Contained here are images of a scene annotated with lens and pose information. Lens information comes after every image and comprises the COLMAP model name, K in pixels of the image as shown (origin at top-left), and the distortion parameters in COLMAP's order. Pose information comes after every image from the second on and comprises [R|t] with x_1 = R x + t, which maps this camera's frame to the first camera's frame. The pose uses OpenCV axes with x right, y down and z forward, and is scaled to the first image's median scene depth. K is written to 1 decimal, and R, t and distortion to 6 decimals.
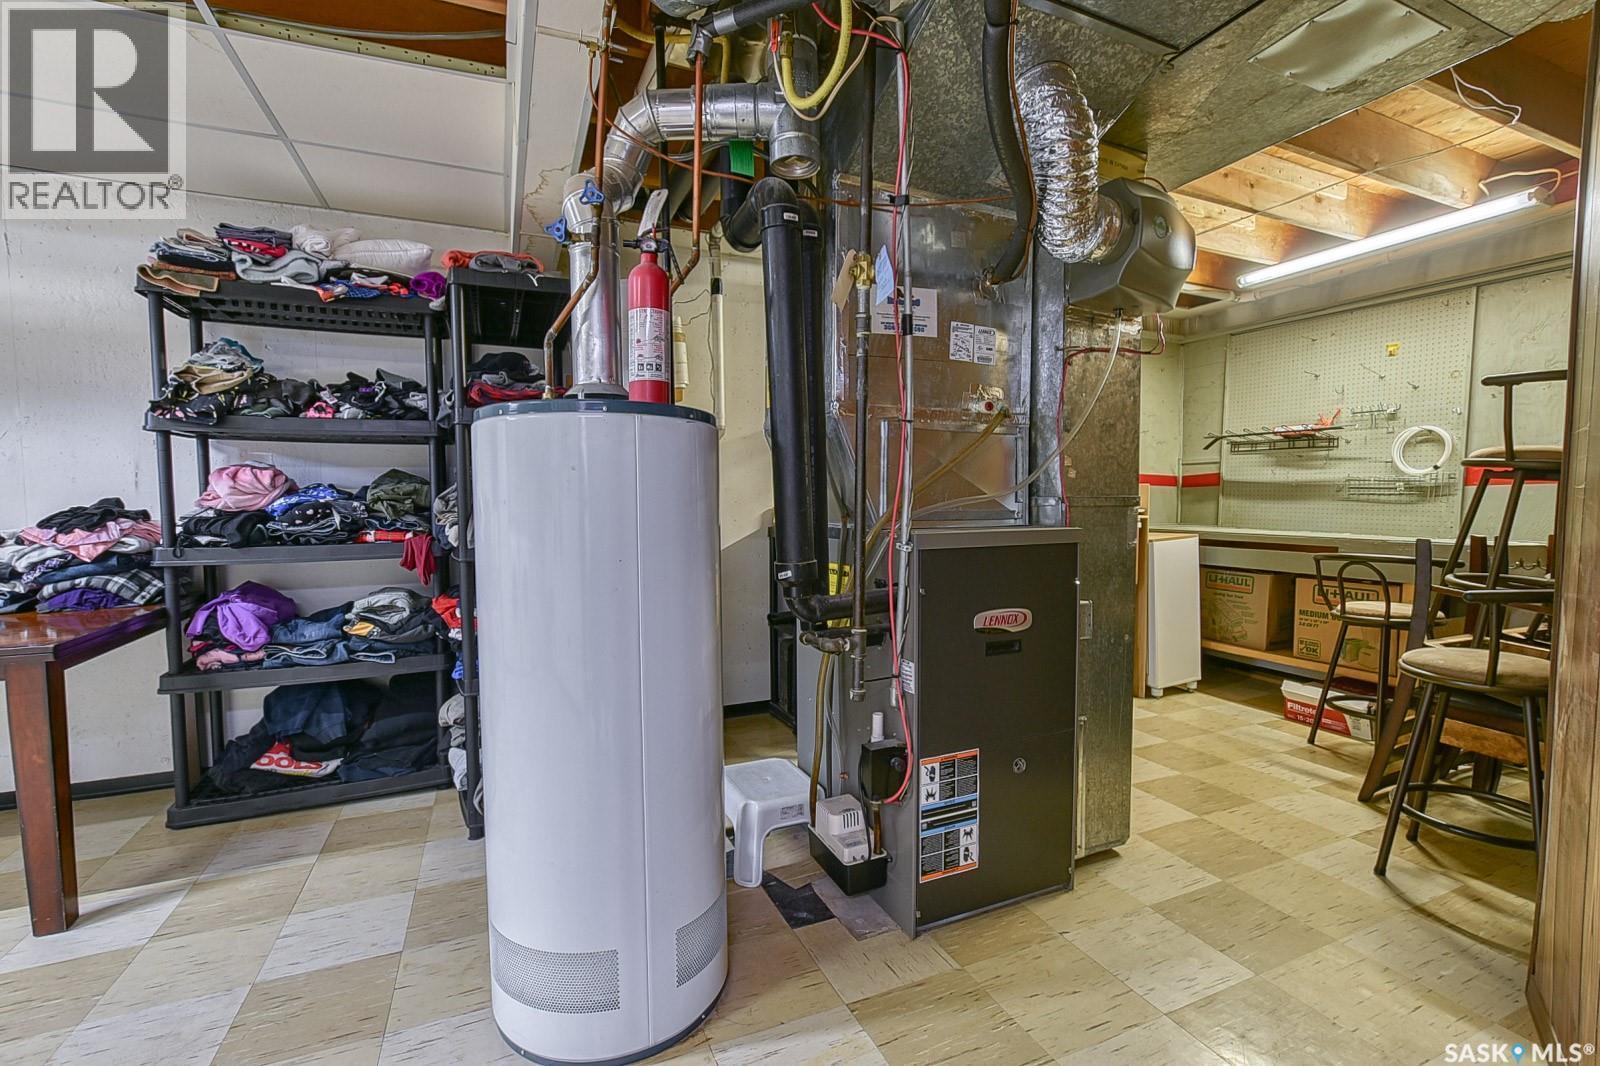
lens RADIAL K [[702.0, 0, 802.2], [0, 702.0, 542.6], [0, 0, 1]] dist [-0.022315, 0.004525]
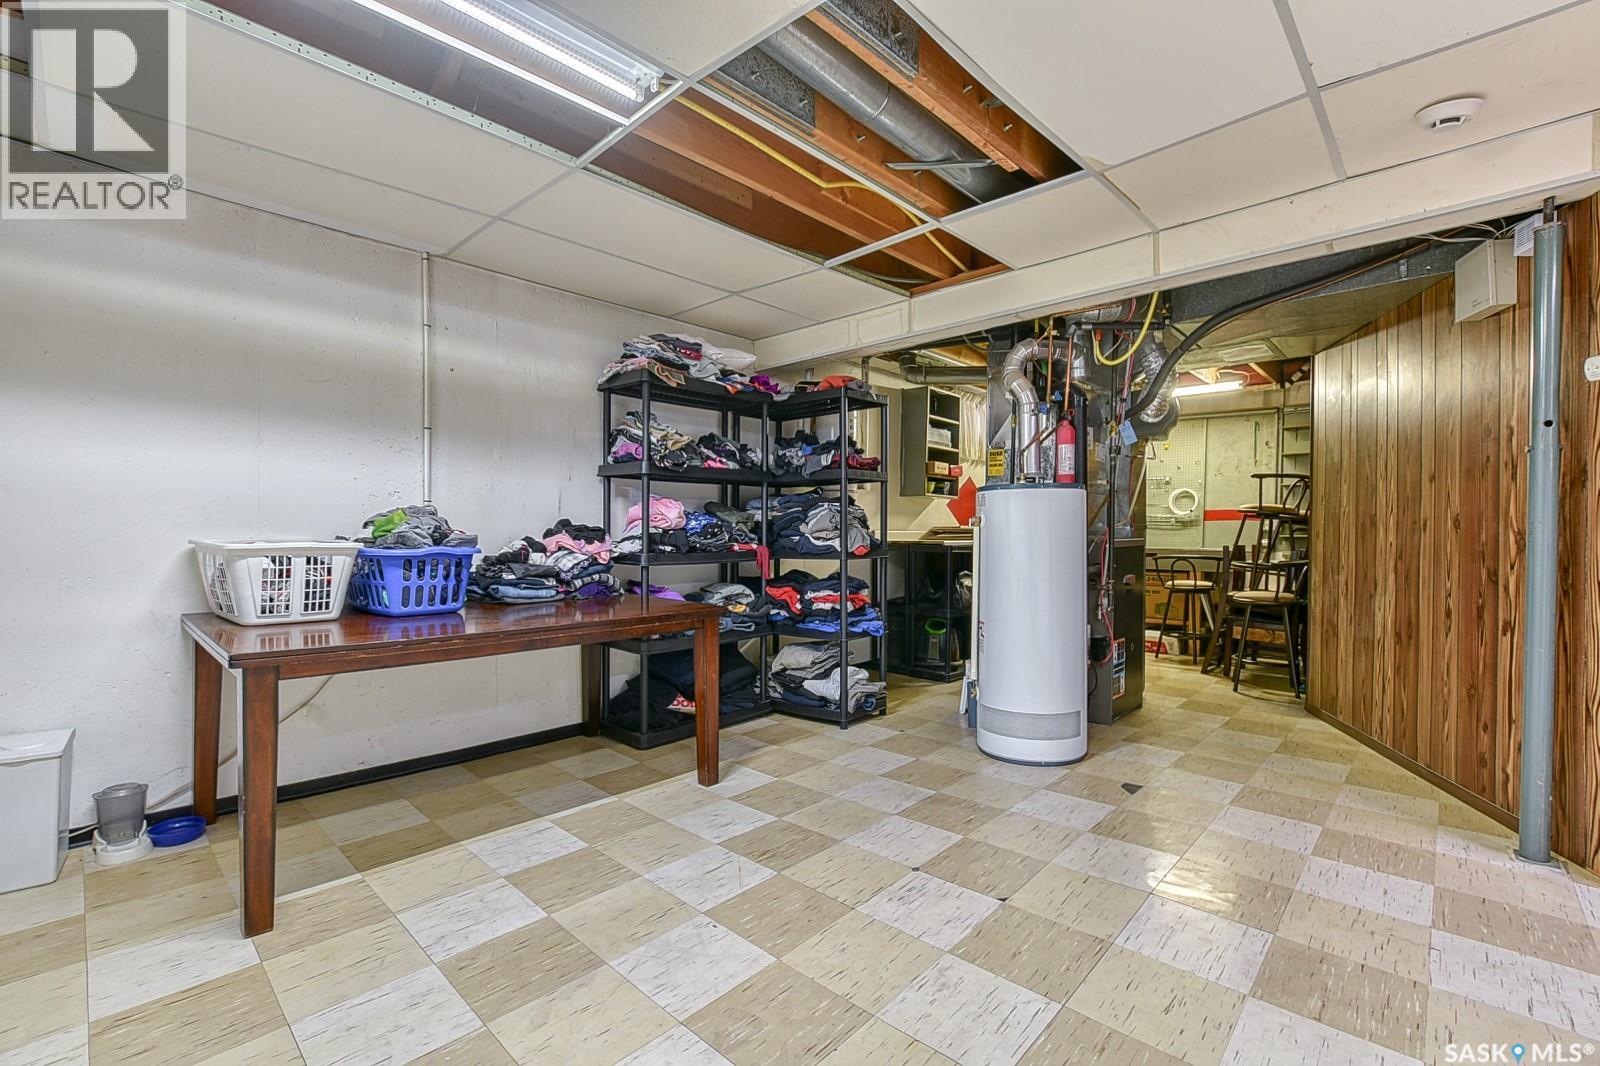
lens RADIAL K [[702.0, 0, 805.2], [0, 702.0, 540.4], [0, 0, 1]] dist [-0.022315, 0.004525]
pose [[0.918477, 0.000255, 0.395475, -1.123114], [0.016855, 0.999066, -0.039790, 0.041662], [-0.395116, 0.043212, 0.917614, -0.464259]]
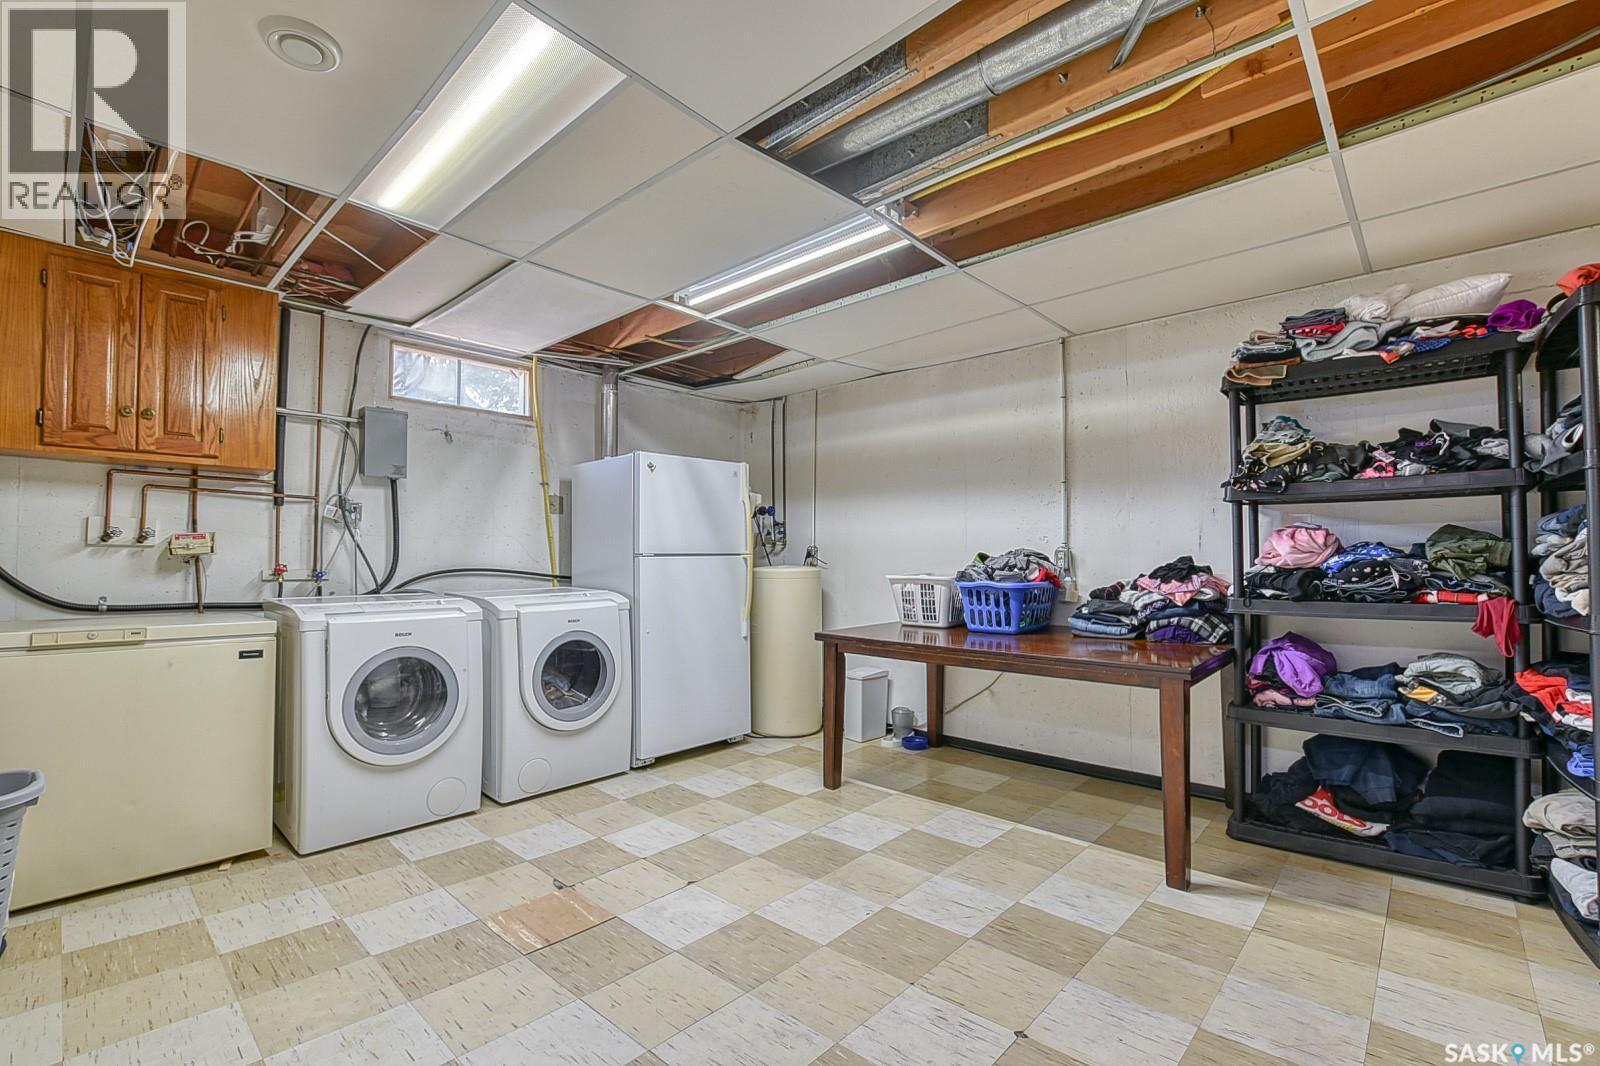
lens RADIAL K [[702.0, 0, 806.3], [0, 702.0, 540.7], [0, 0, 1]] dist [-0.022315, 0.004525]
pose [[0.408242, -0.020714, -0.912639, -0.114071], [-0.052949, 0.997522, -0.046326, 0.003839], [0.911337, 0.067236, 0.406134, -0.165459]]
